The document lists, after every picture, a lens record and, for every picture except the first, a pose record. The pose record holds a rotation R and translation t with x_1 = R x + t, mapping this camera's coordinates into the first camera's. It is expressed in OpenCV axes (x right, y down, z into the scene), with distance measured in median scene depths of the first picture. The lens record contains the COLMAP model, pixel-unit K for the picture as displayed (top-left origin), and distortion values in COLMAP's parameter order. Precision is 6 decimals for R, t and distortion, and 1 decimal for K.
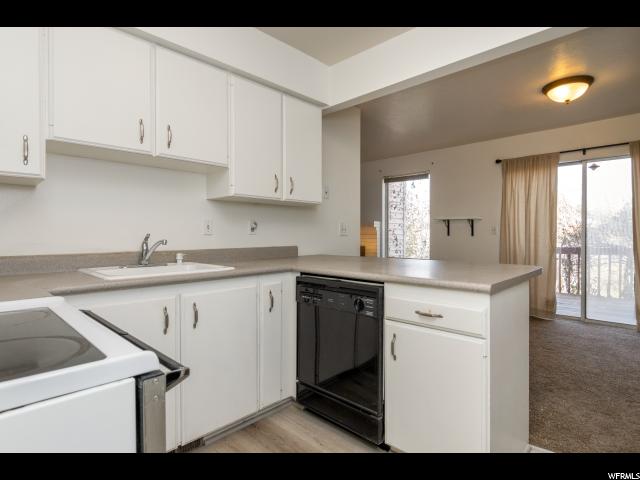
lens RADIAL K [[345.7, 0, 320.0], [0, 345.7, 240.0], [0, 0, 1]] dist [0.000774, -0.000024]
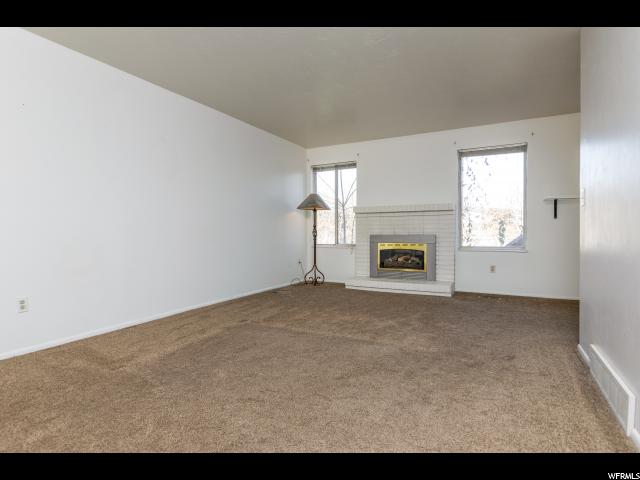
lens RADIAL K [[345.7, 0, 320.0], [0, 345.7, 240.0], [0, 0, 1]] dist [0.000774, -0.000024]
pose [[0.960878, -0.028842, 0.275467, -0.442742], [0.021561, 0.999334, 0.029424, 0.004698], [-0.276132, -0.022333, 0.960860, 0.322685]]
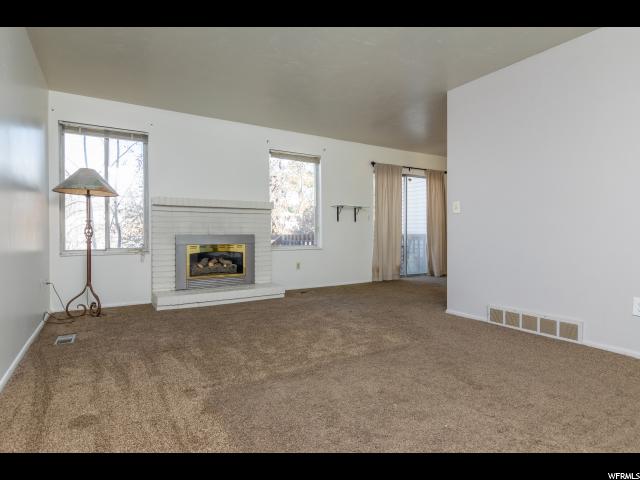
lens RADIAL K [[345.7, 0, 320.0], [0, 345.7, 240.0], [0, 0, 1]] dist [0.000774, -0.000024]
pose [[0.250790, -0.031778, 0.967520, -0.701867], [0.009722, 0.999493, 0.030308, 0.014356], [-0.967993, 0.001805, 0.250972, 0.781341]]
